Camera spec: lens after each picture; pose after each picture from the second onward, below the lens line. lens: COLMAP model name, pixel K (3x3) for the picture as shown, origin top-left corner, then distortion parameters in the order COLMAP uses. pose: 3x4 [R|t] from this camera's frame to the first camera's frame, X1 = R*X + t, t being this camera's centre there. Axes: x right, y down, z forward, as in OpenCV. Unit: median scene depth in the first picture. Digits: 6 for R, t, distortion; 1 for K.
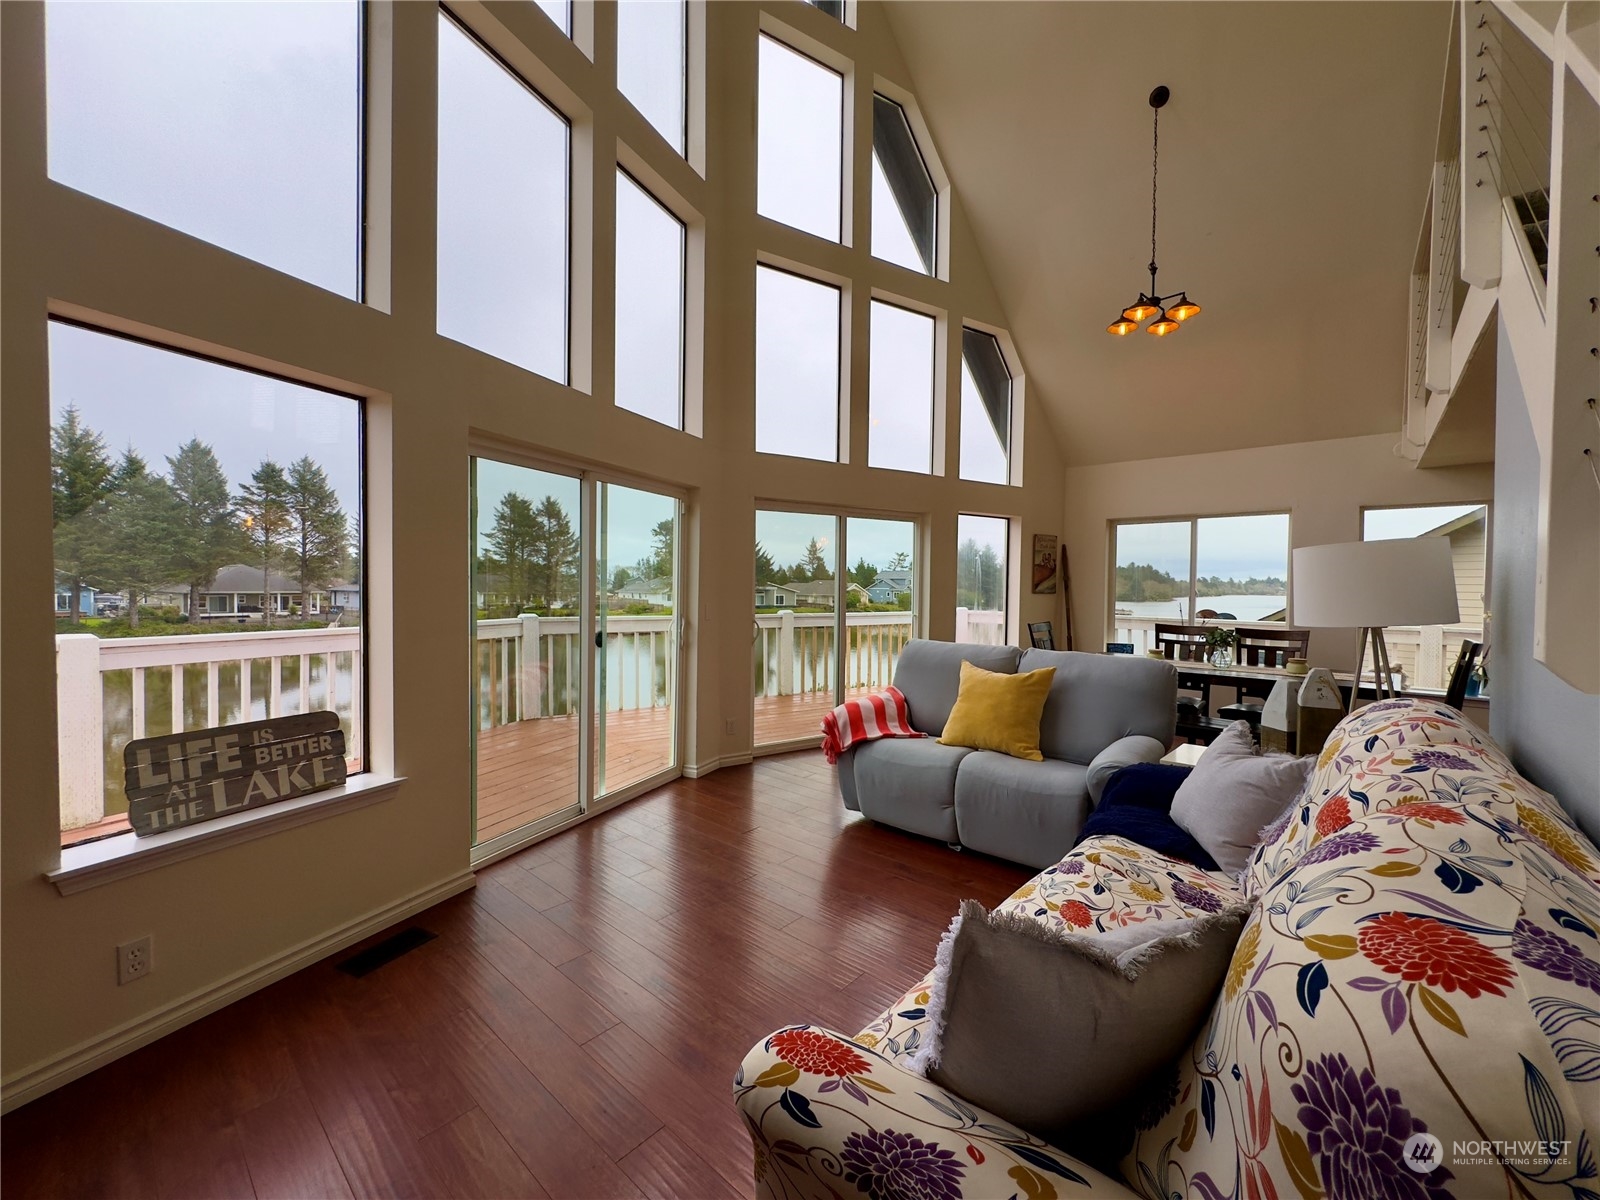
lens RADIAL K [[639.0, 0, 797.0], [0, 639.0, 600.2], [0, 0, 1]] dist [-0.000944, 0.000291]
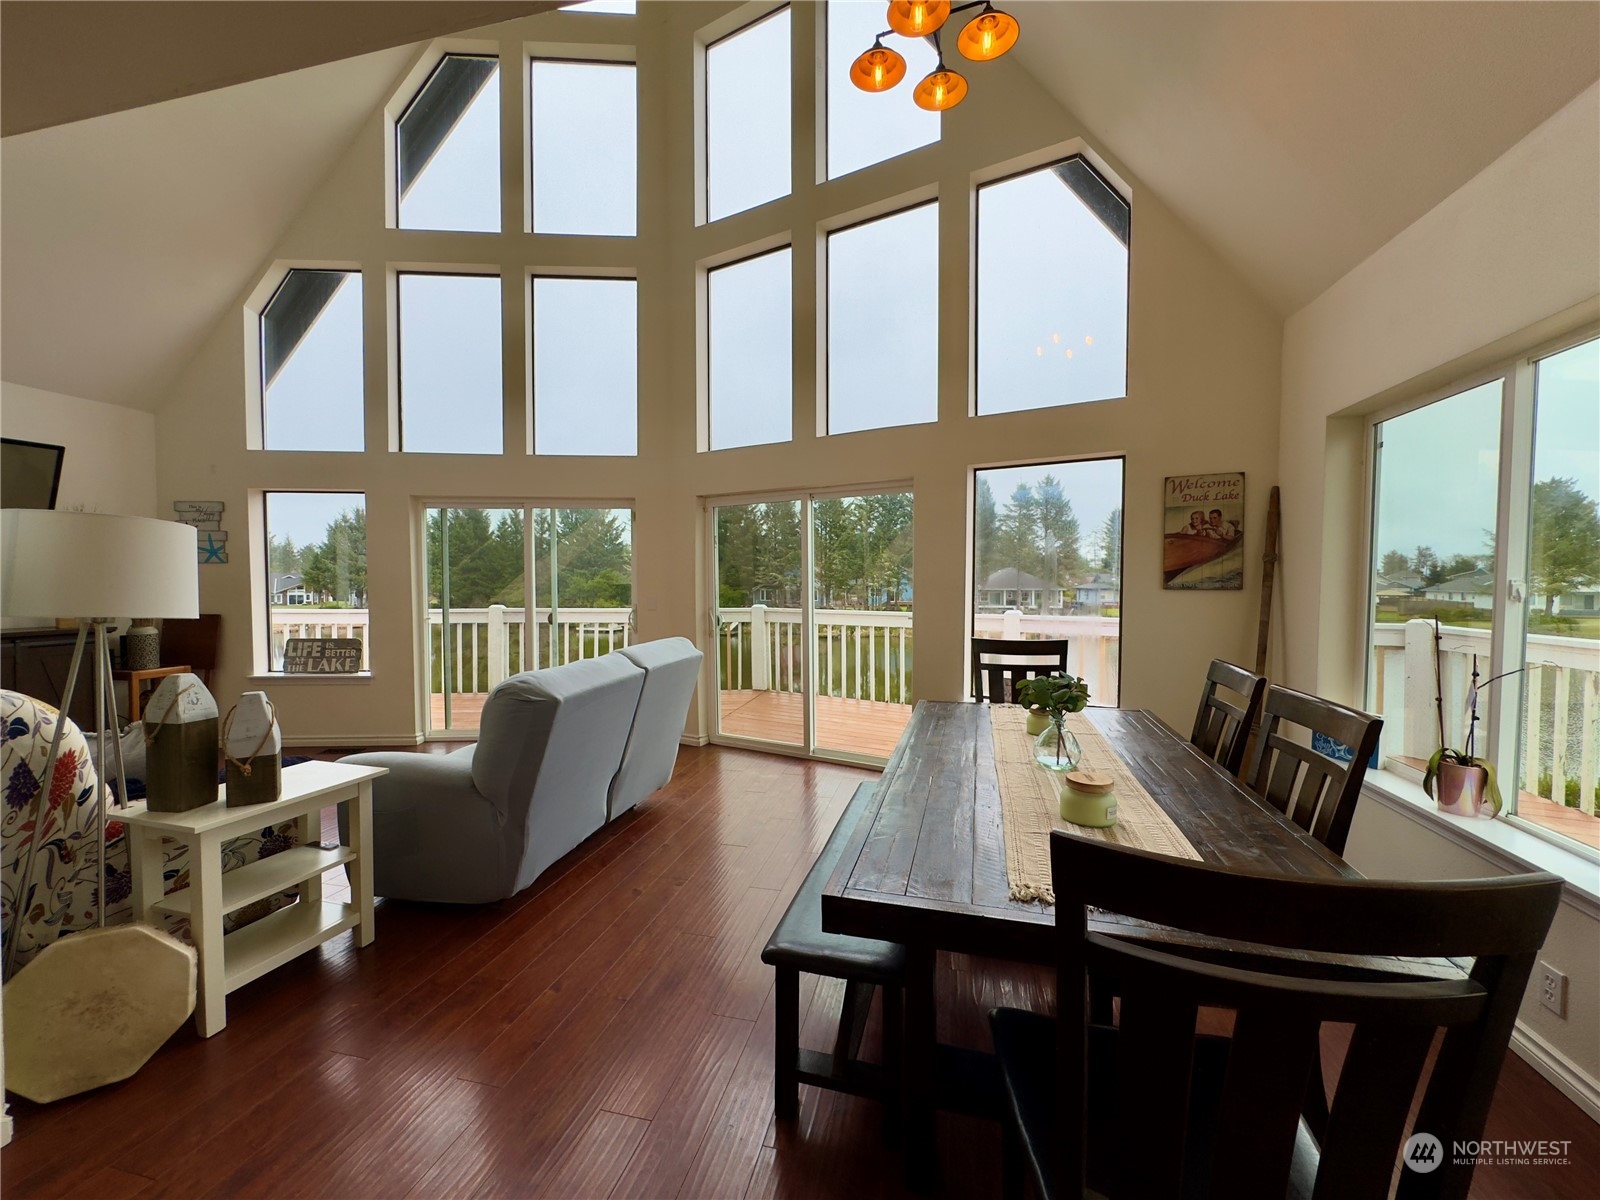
lens RADIAL K [[639.0, 0, 797.0], [0, 639.0, 600.2], [0, 0, 1]] dist [-0.000944, 0.000291]
pose [[0.463506, 0.017724, -0.885916, 0.908075], [-0.015016, 0.999813, 0.012147, -0.004310], [0.885966, 0.007673, 0.463686, 0.626132]]
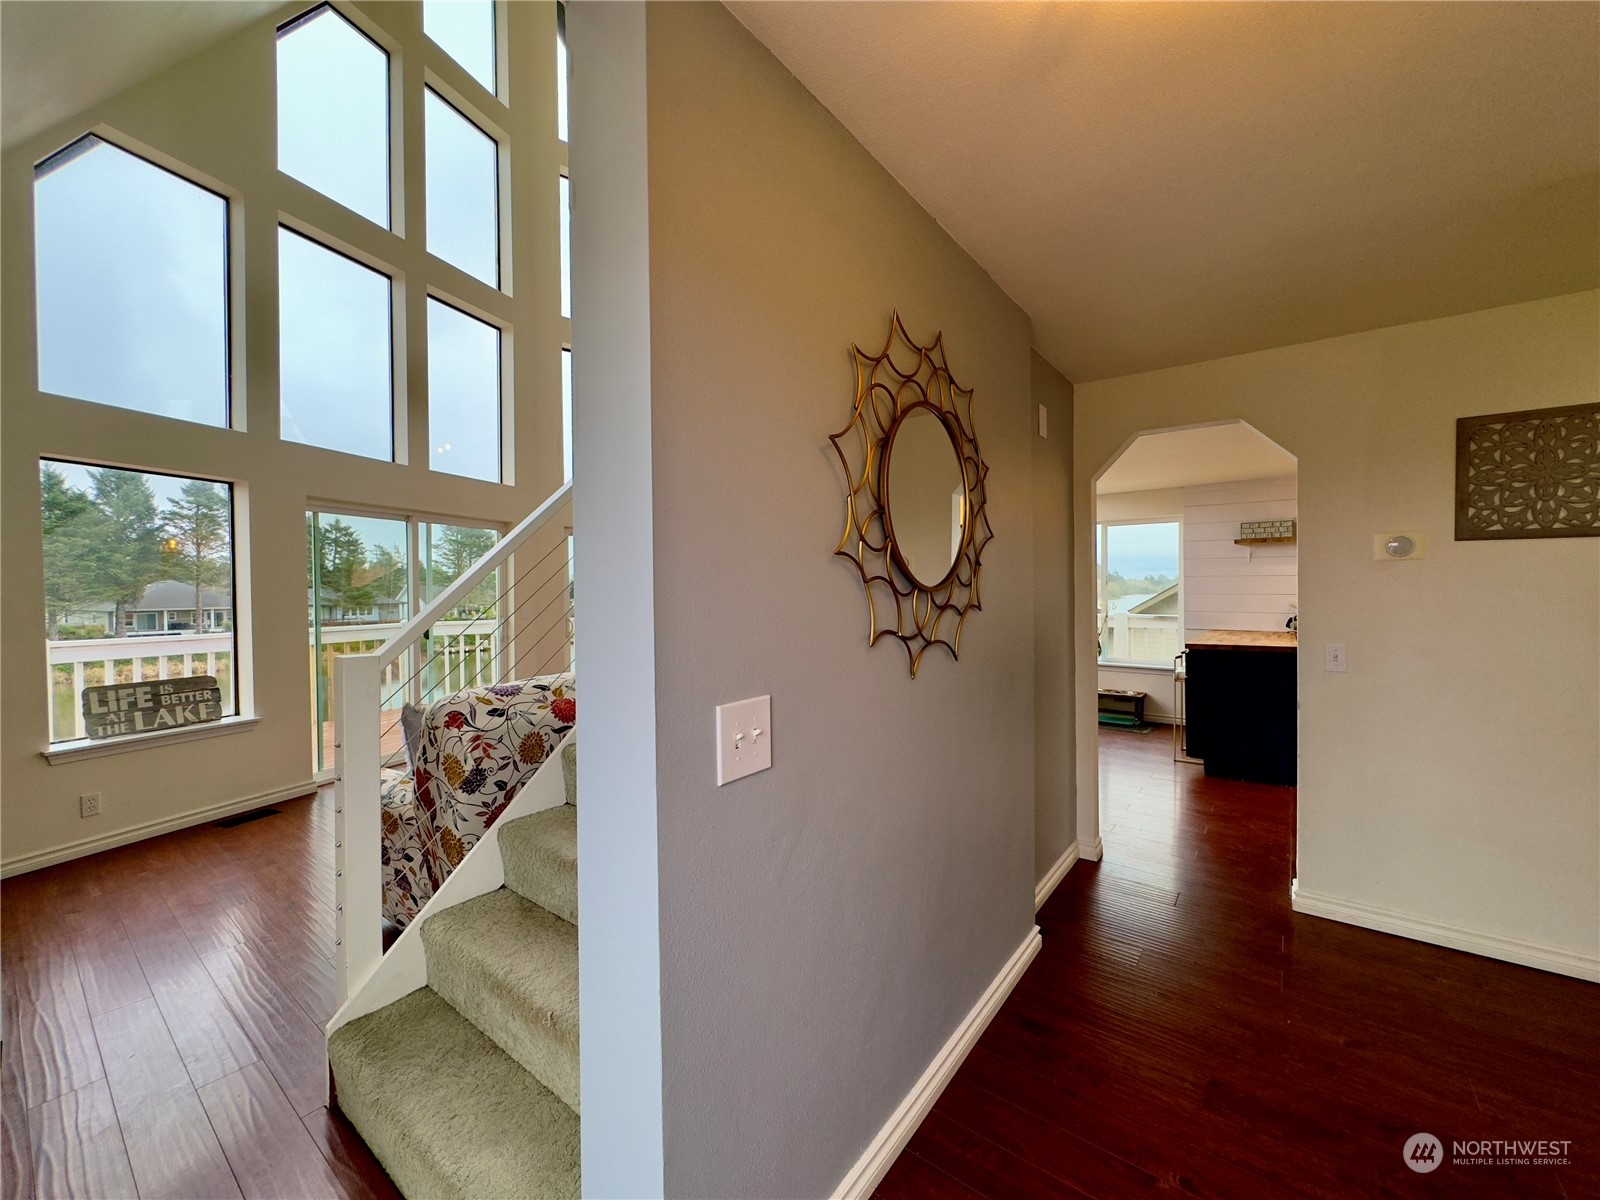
lens RADIAL K [[639.0, 0, 797.0], [0, 639.0, 600.2], [0, 0, 1]] dist [-0.000944, 0.000291]
pose [[0.998105, -0.020080, 0.058170, 0.322048], [0.020553, 0.999760, -0.007548, 0.011076], [-0.058004, 0.008729, 0.998278, -0.343675]]
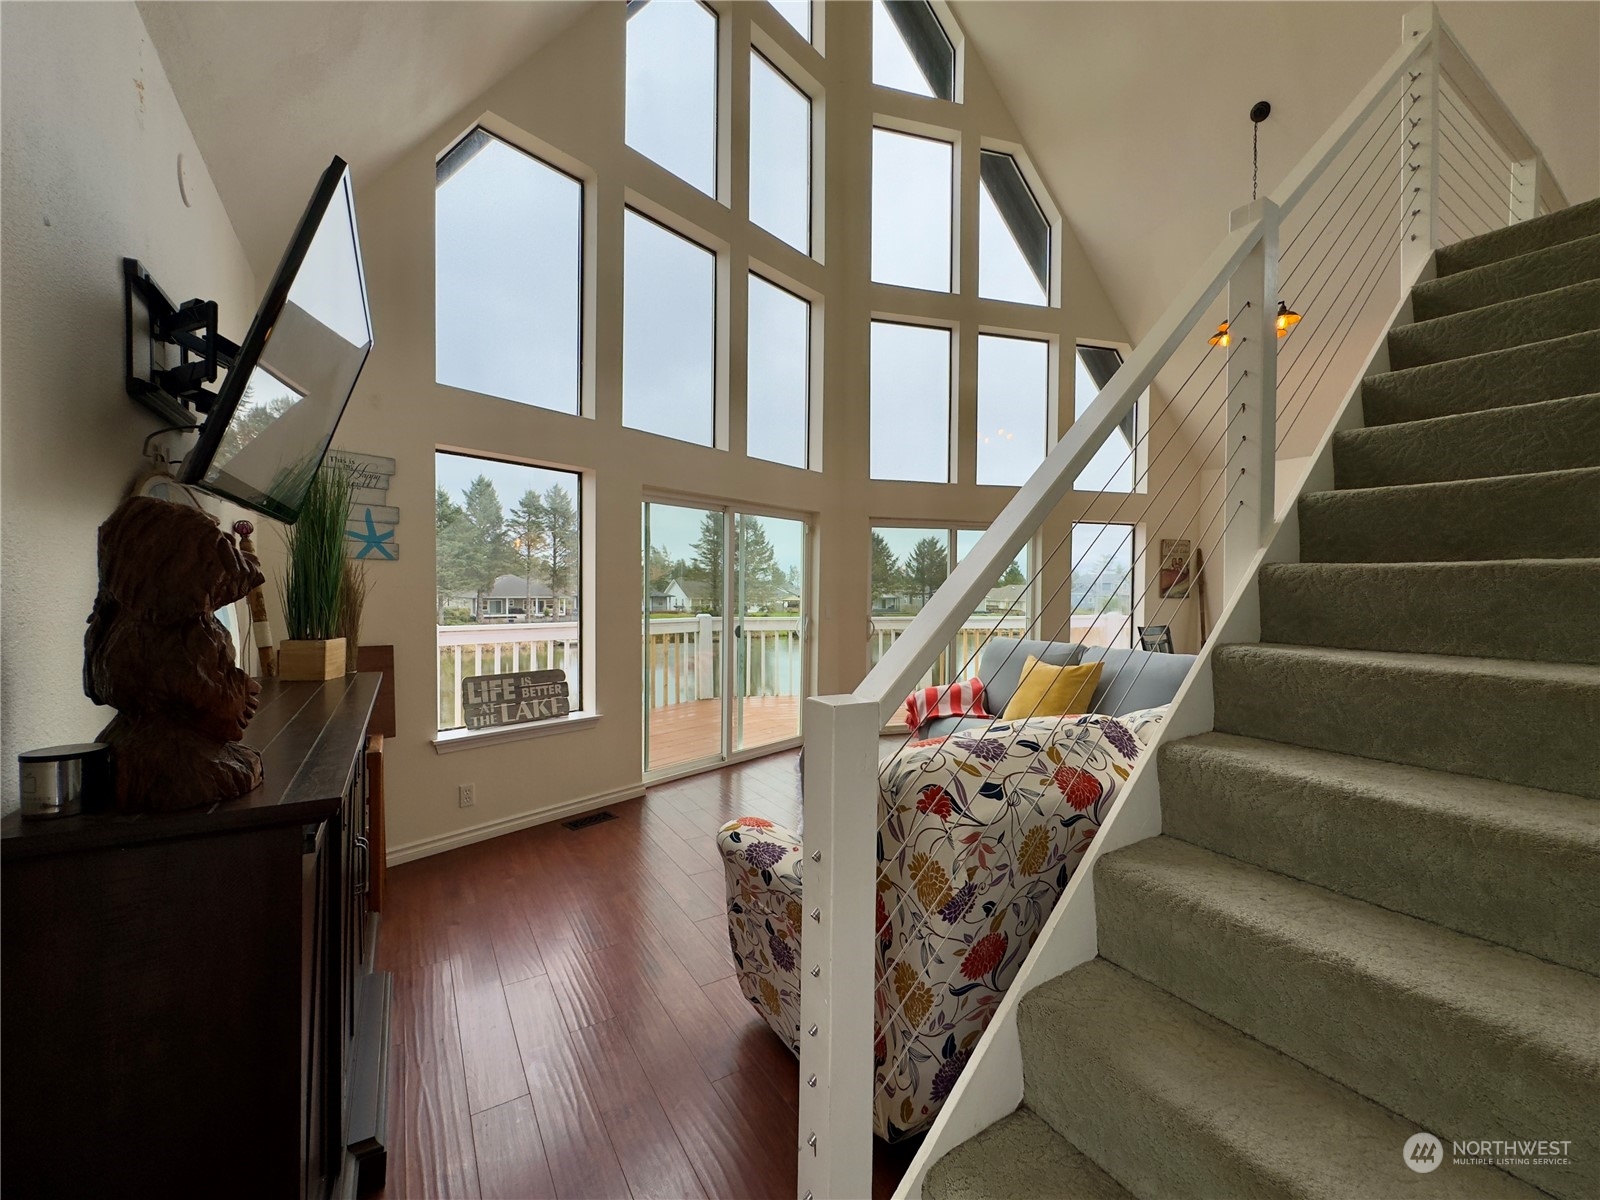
lens RADIAL K [[639.0, 0, 797.0], [0, 639.0, 600.2], [0, 0, 1]] dist [-0.000944, 0.000291]
pose [[0.956866, 0.001619, -0.290524, 0.145188], [-0.004032, 0.999962, -0.007709, 0.004376], [0.290501, 0.008548, 0.956837, -0.174940]]
